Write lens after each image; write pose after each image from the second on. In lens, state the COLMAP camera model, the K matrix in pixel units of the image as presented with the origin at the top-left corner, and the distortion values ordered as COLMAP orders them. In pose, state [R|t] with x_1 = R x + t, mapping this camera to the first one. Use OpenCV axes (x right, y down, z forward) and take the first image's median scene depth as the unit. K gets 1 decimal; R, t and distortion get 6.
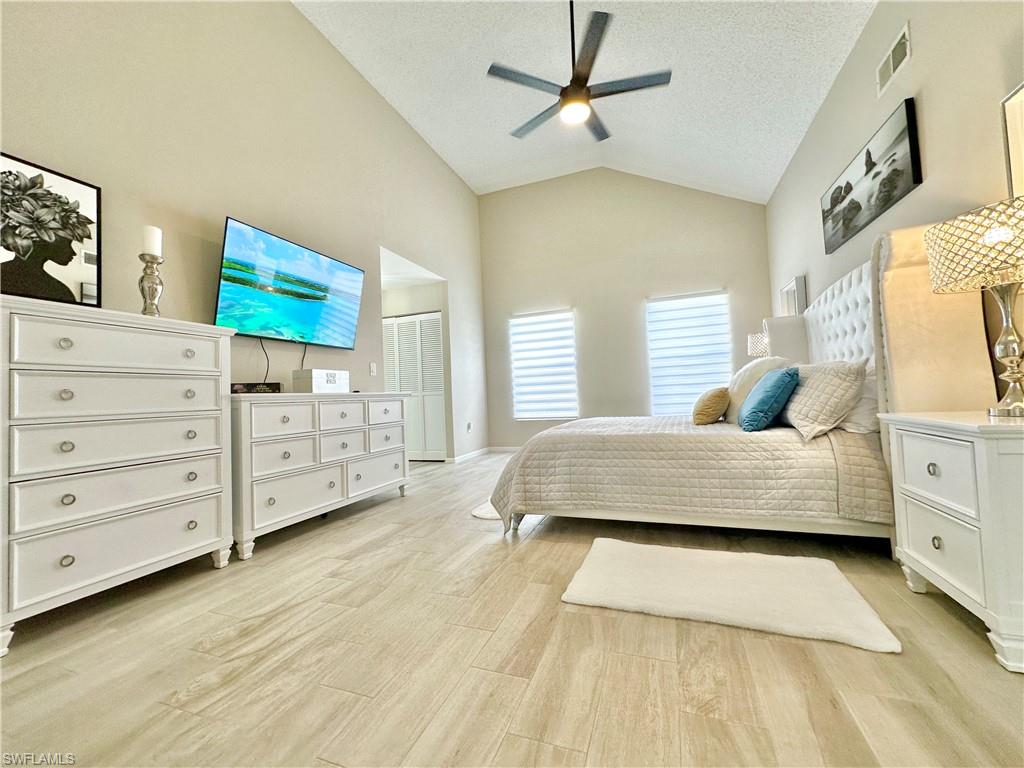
lens RADIAL K [[408.5, 0, 512.0], [0, 408.5, 384.0], [0, 0, 1]] dist [-0.001882, 0.000184]
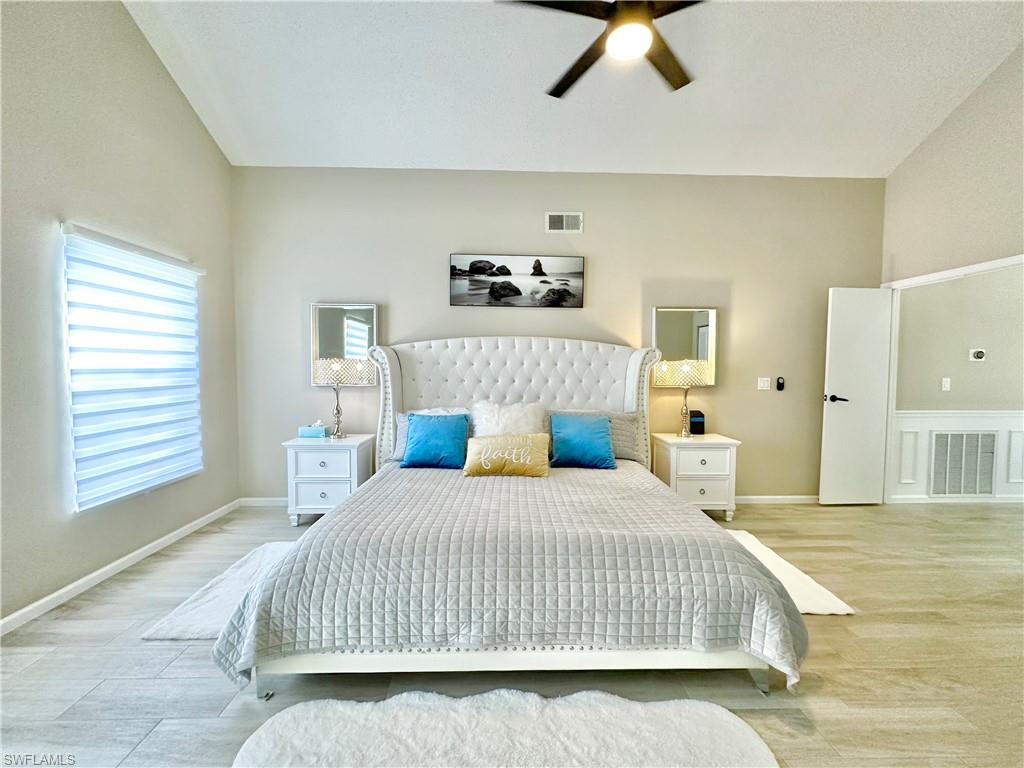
lens RADIAL K [[408.5, 0, 512.0], [0, 408.5, 384.0], [0, 0, 1]] dist [-0.001882, 0.000184]
pose [[-0.374000, 0.004584, 0.927417, -0.489365], [-0.016733, 0.999792, -0.011689, -0.127041], [-0.927278, -0.019891, -0.373845, 1.799943]]
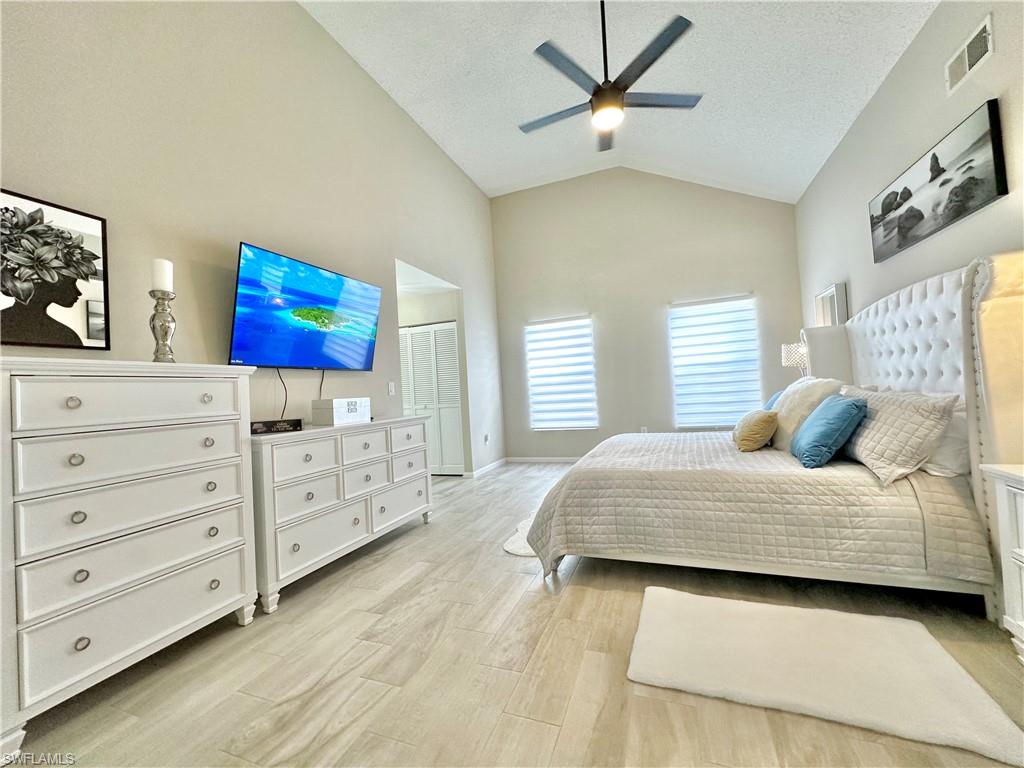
lens RADIAL K [[408.5, 0, 512.0], [0, 408.5, 384.0], [0, 0, 1]] dist [-0.001882, 0.000184]
pose [[0.999828, -0.015666, -0.009940, -0.081256], [0.015802, 0.999781, 0.013701, -0.095709], [0.009723, -0.013856, 0.999857, 0.076611]]
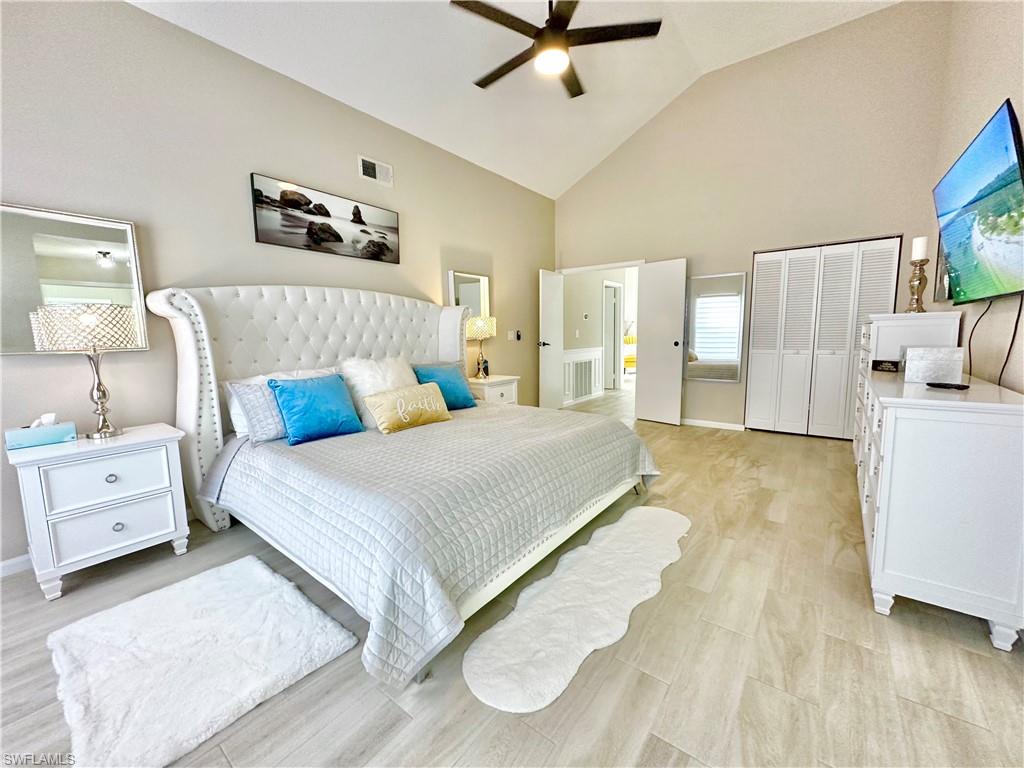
lens RADIAL K [[408.5, 0, 512.0], [0, 408.5, 384.0], [0, 0, 1]] dist [-0.001882, 0.000184]
pose [[-0.954242, 0.024819, 0.298003, -0.004686], [0.051502, 0.995299, 0.082023, -0.082031], [-0.294566, 0.093617, -0.951035, 2.428415]]
